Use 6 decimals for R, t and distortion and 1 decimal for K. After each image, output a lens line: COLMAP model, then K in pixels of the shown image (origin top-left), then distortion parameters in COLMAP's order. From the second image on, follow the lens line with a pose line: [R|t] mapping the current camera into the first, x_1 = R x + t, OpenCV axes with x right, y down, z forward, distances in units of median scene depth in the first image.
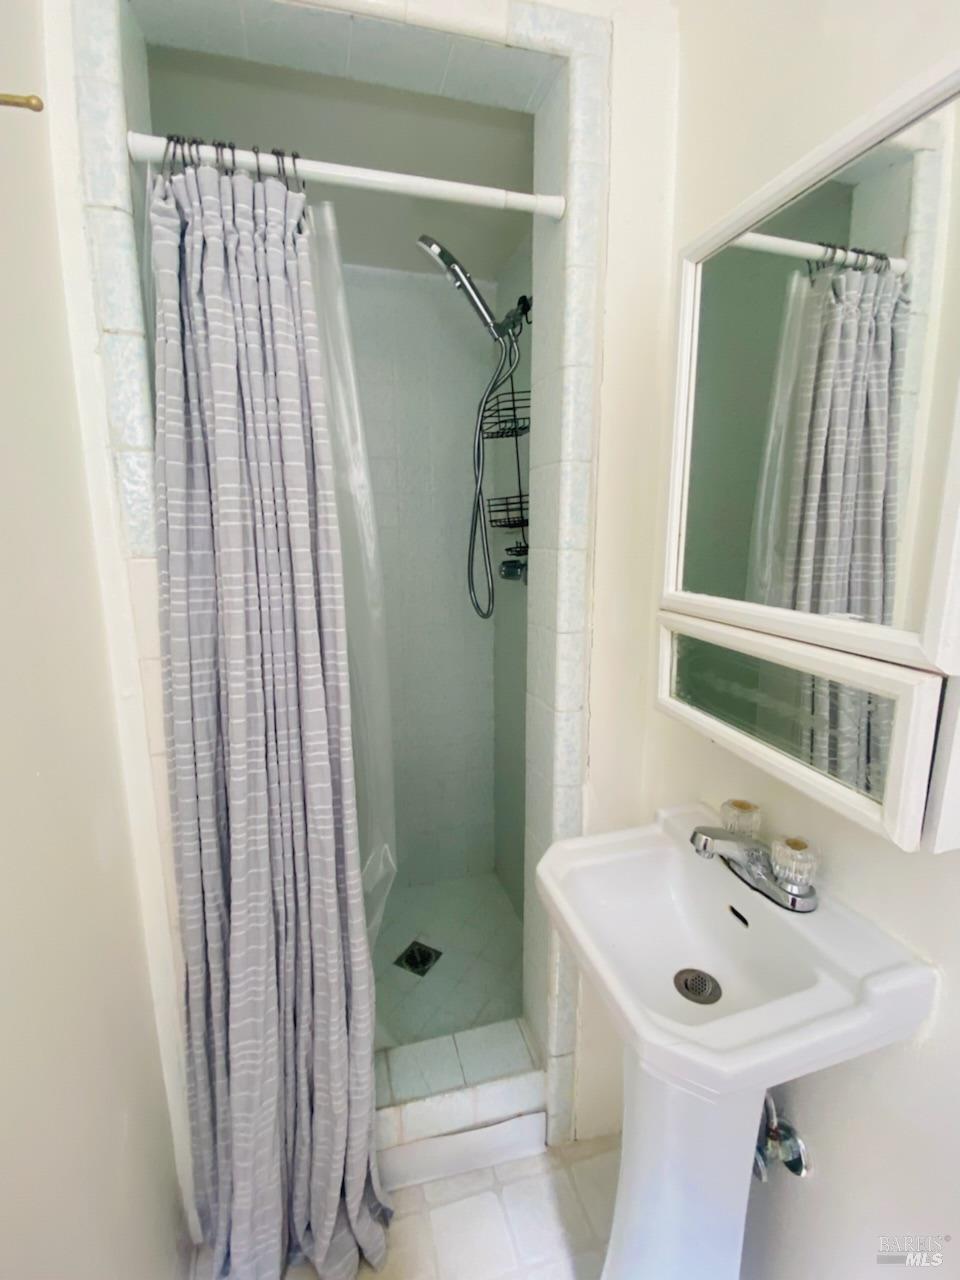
lens RADIAL K [[562.9, 0, 480.0], [0, 562.9, 640.0], [0, 0, 1]] dist [0.031007, -0.030529]
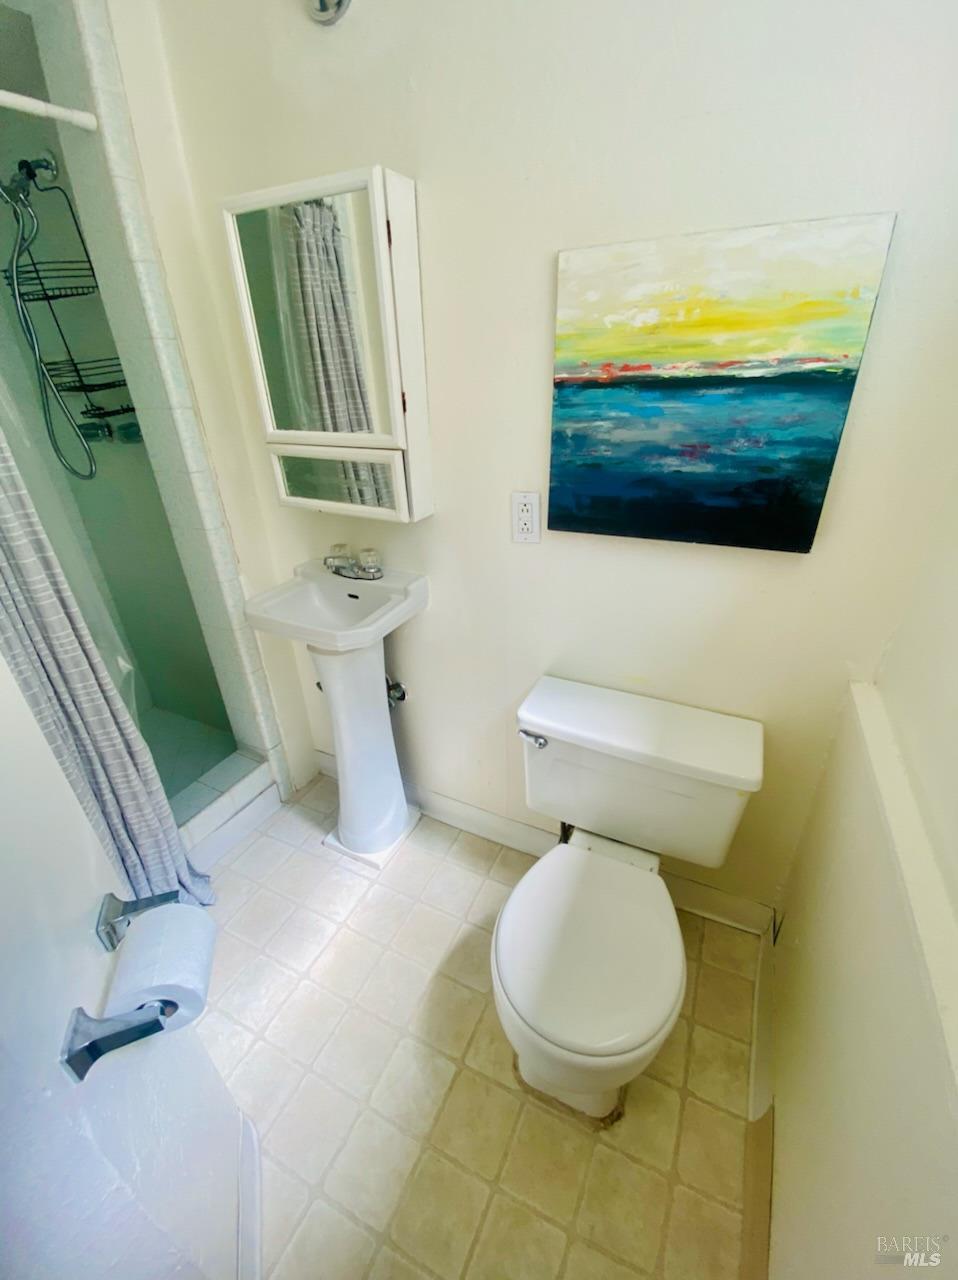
lens RADIAL K [[544.9, 0, 479.0], [0, 544.9, 640.0], [0, 0, 1]] dist [0.031015, -0.025080]
pose [[0.671730, -0.346593, 0.654715, -0.404627], [0.172337, 0.932665, 0.316918, 0.063976], [-0.720471, -0.100052, 0.686230, -0.480689]]
